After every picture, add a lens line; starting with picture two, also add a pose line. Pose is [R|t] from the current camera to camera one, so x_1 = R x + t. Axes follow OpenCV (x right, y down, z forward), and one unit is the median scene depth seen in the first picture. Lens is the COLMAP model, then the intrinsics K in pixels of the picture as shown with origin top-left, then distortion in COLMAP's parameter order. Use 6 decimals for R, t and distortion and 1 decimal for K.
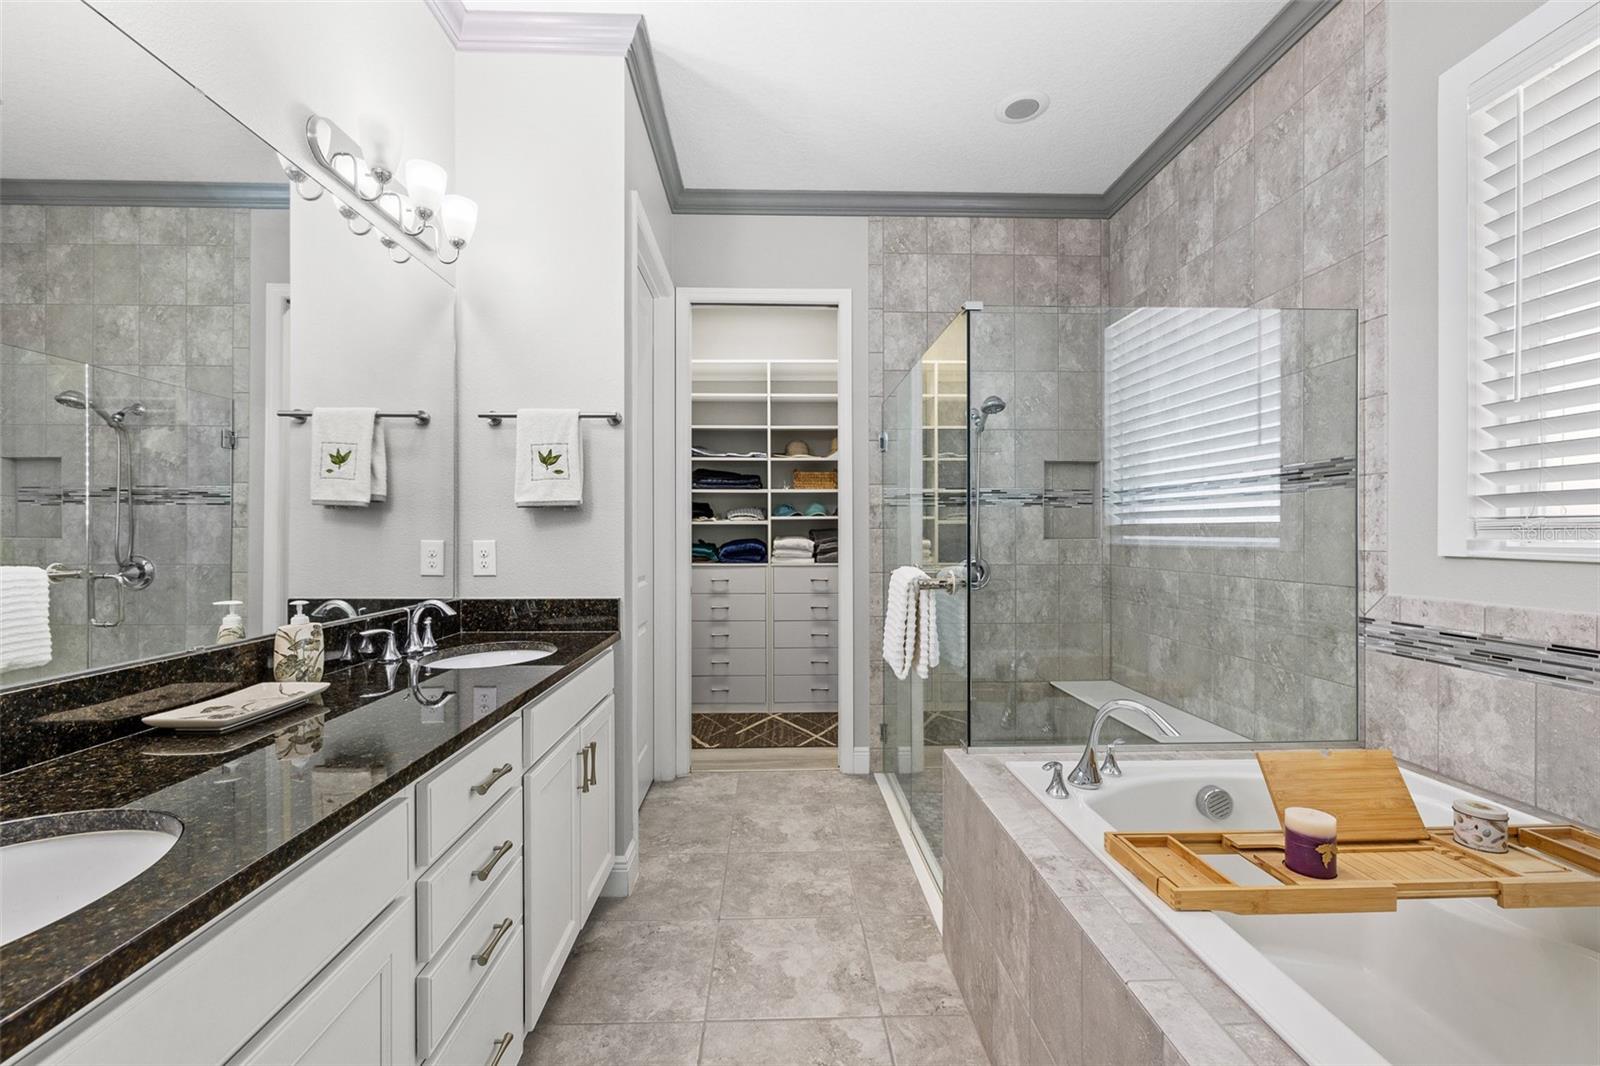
lens RADIAL K [[672.2, 0, 793.7], [0, 672.2, 528.7], [0, 0, 1]] dist [-0.000048, 0.000220]
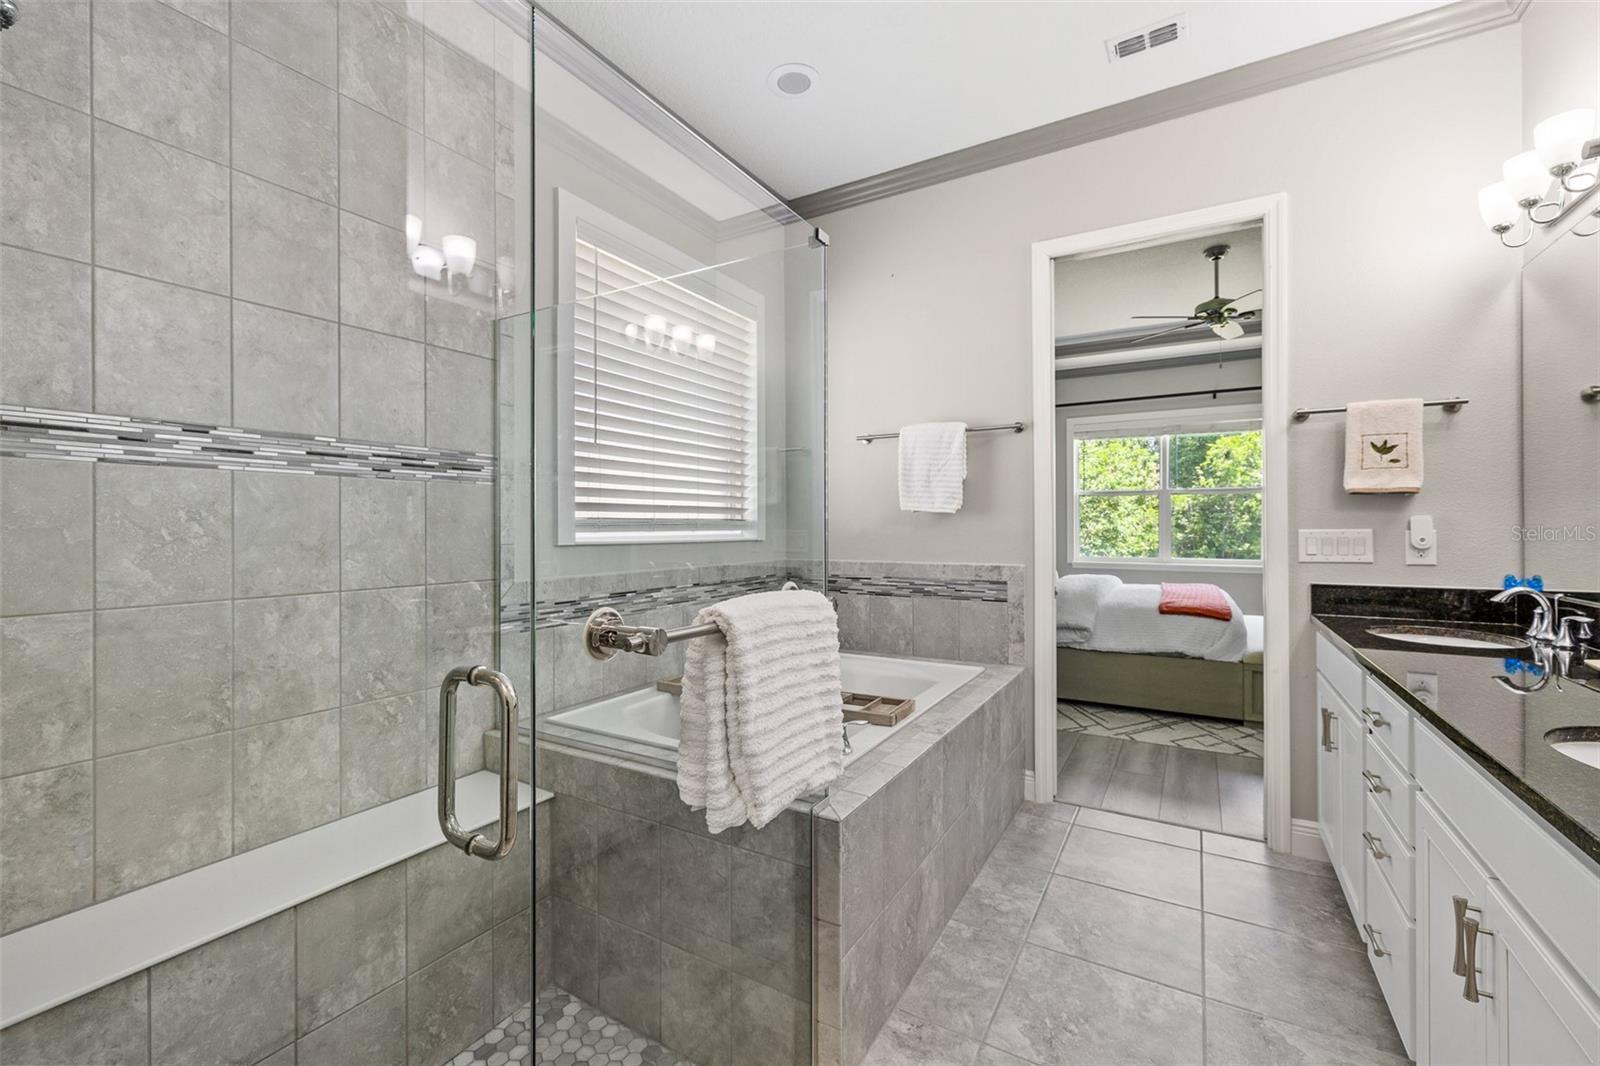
lens RADIAL K [[672.2, 0, 793.7], [0, 672.2, 528.7], [0, 0, 1]] dist [-0.000048, 0.000220]
pose [[-0.838044, 0.004443, 0.545584, -0.143132], [0.001912, 0.999985, -0.005207, 0.014555], [-0.545599, -0.003320, -0.838040, 1.721391]]
